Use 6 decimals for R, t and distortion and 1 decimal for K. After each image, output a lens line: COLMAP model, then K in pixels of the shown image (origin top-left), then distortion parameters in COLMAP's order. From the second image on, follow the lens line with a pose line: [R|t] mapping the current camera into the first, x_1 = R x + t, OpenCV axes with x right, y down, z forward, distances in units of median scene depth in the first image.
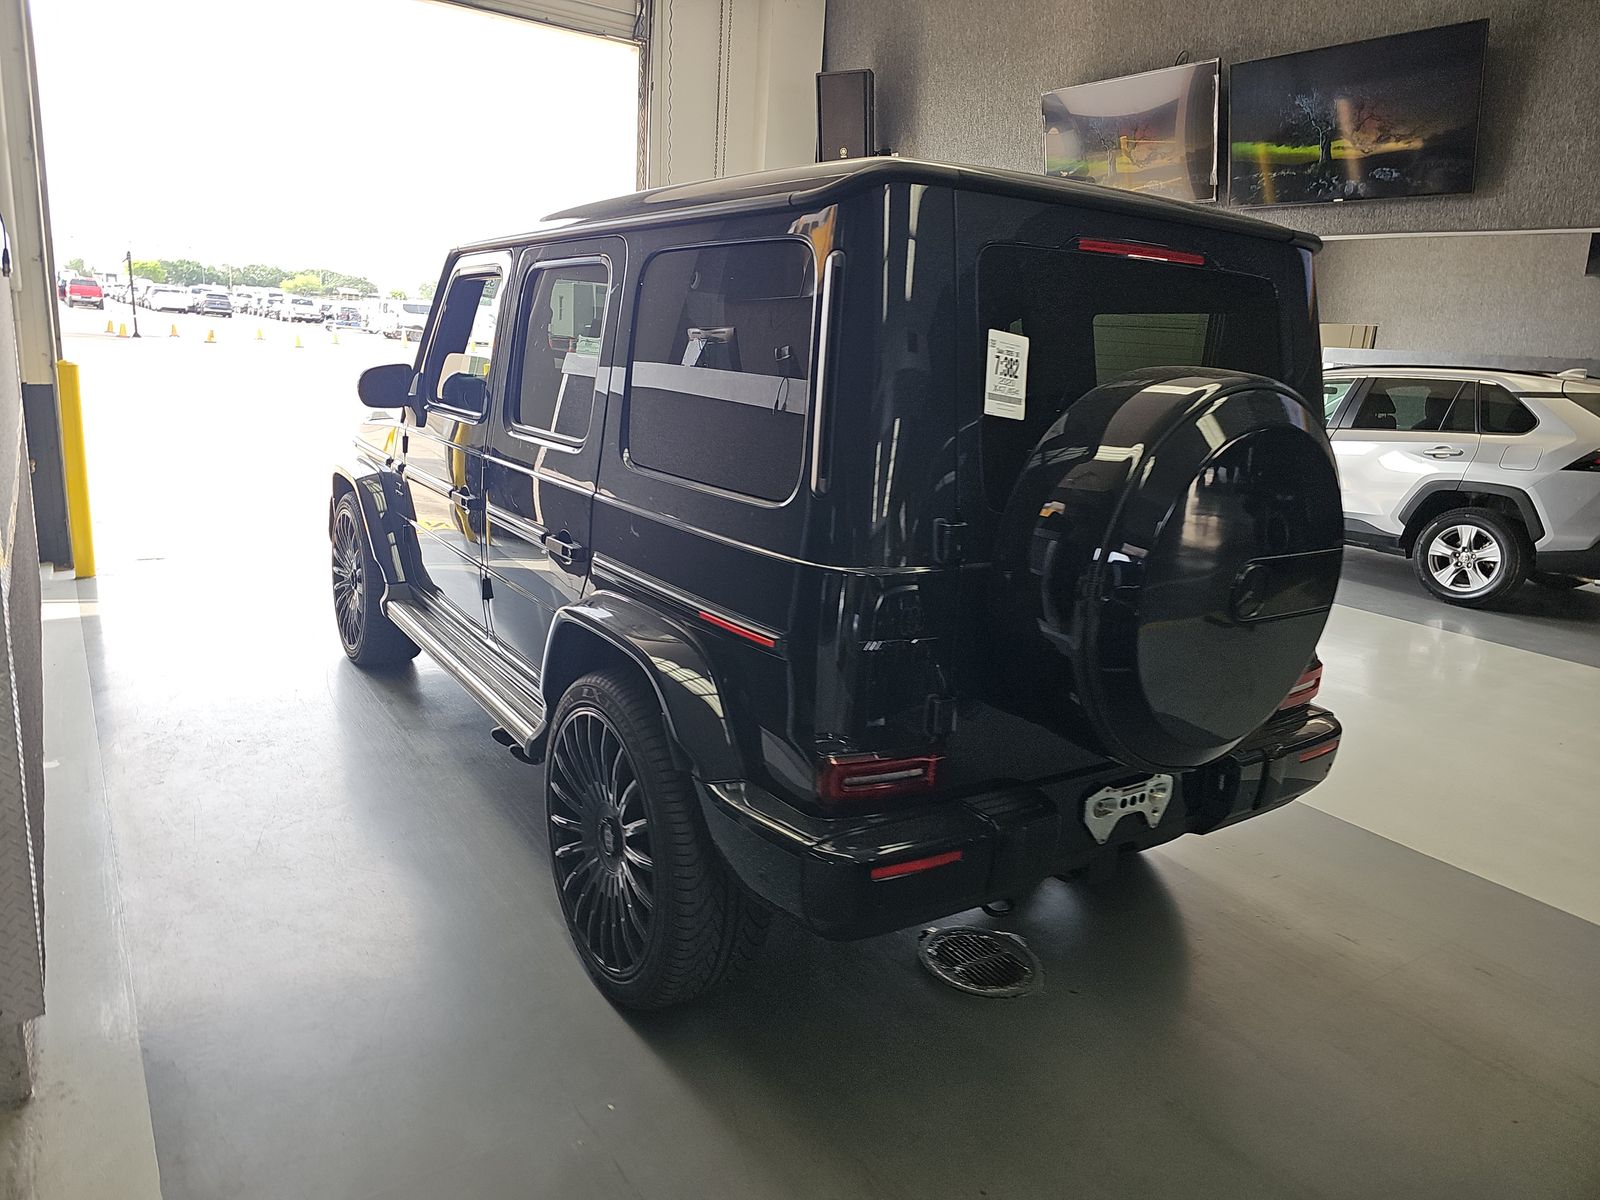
lens RADIAL K [[1053.6, 0, 793.1], [0, 1053.6, 592.4], [0, 0, 1]] dist [0.048924, -0.040496]
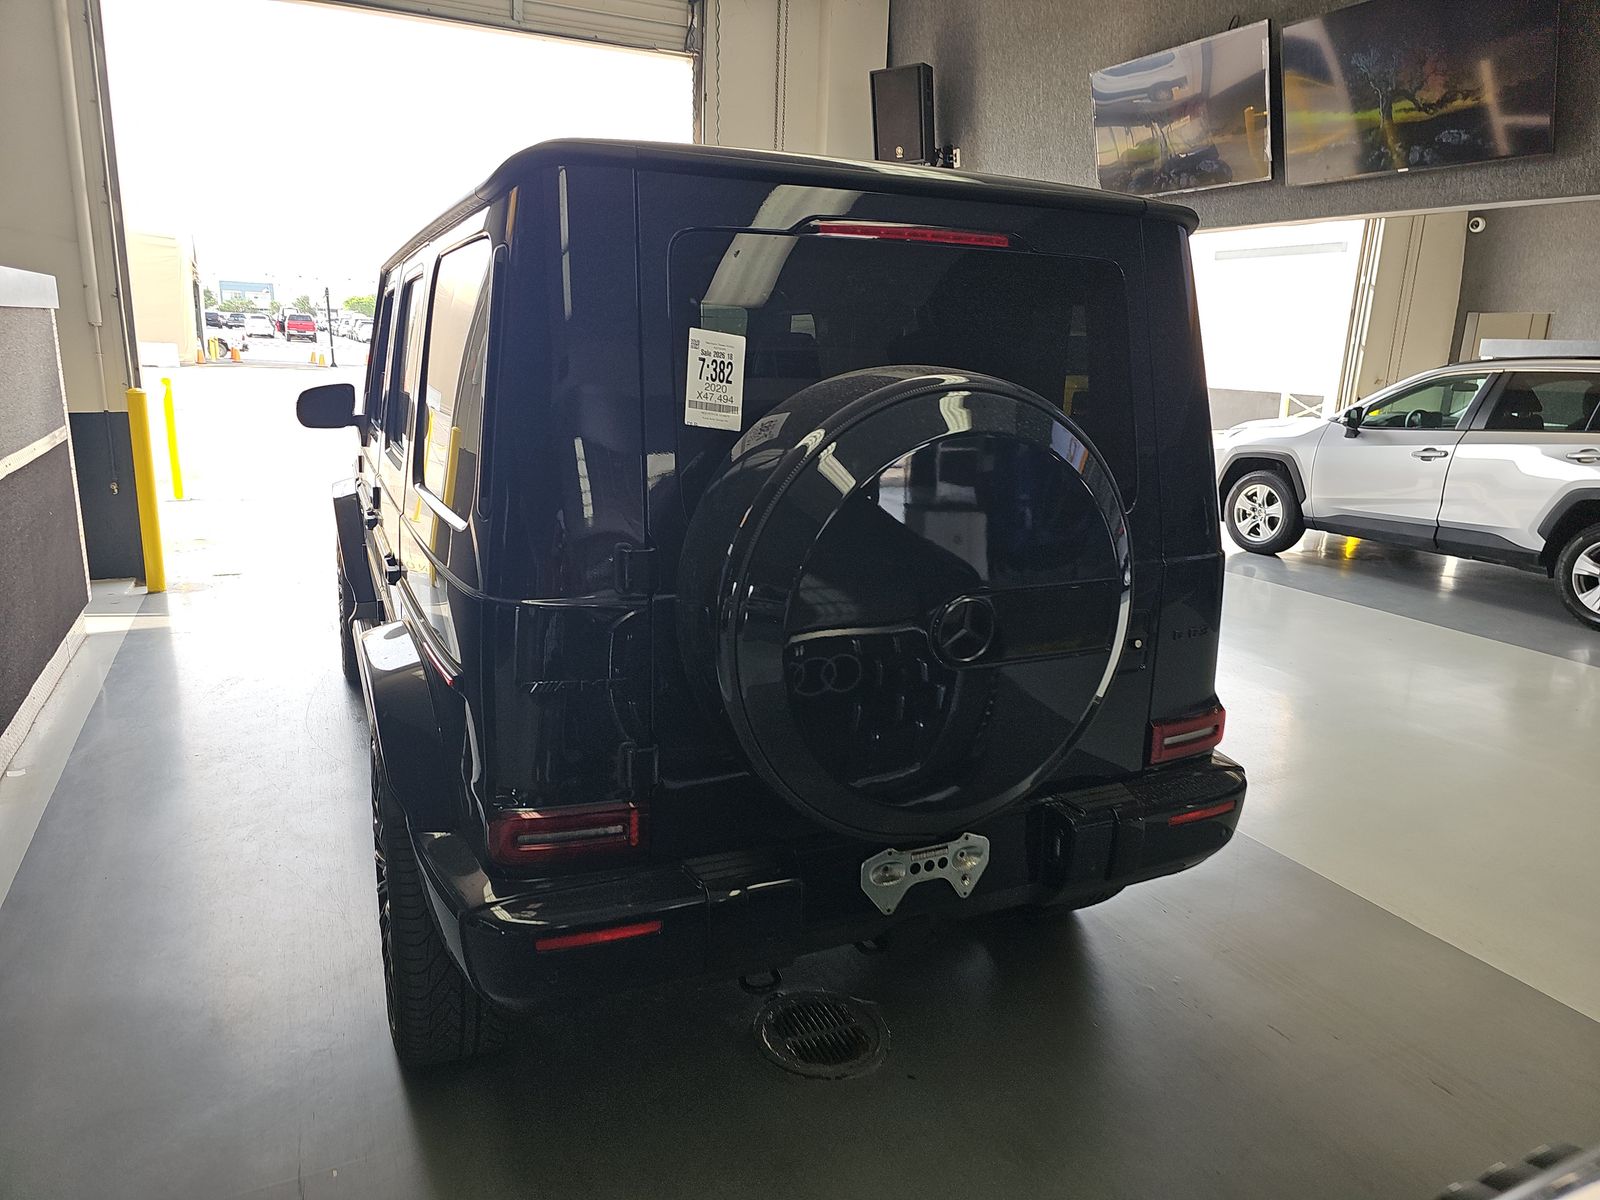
lens RADIAL K [[1055.0, 0, 800.0], [0, 1055.0, 600.0], [0, 0, 1]] dist [0.052012, -0.043891]
pose [[0.987401, 0.006799, -0.158092, 0.150384], [-0.007595, 0.999961, -0.004433, -0.007121], [0.158056, 0.005577, 0.987414, 0.053227]]
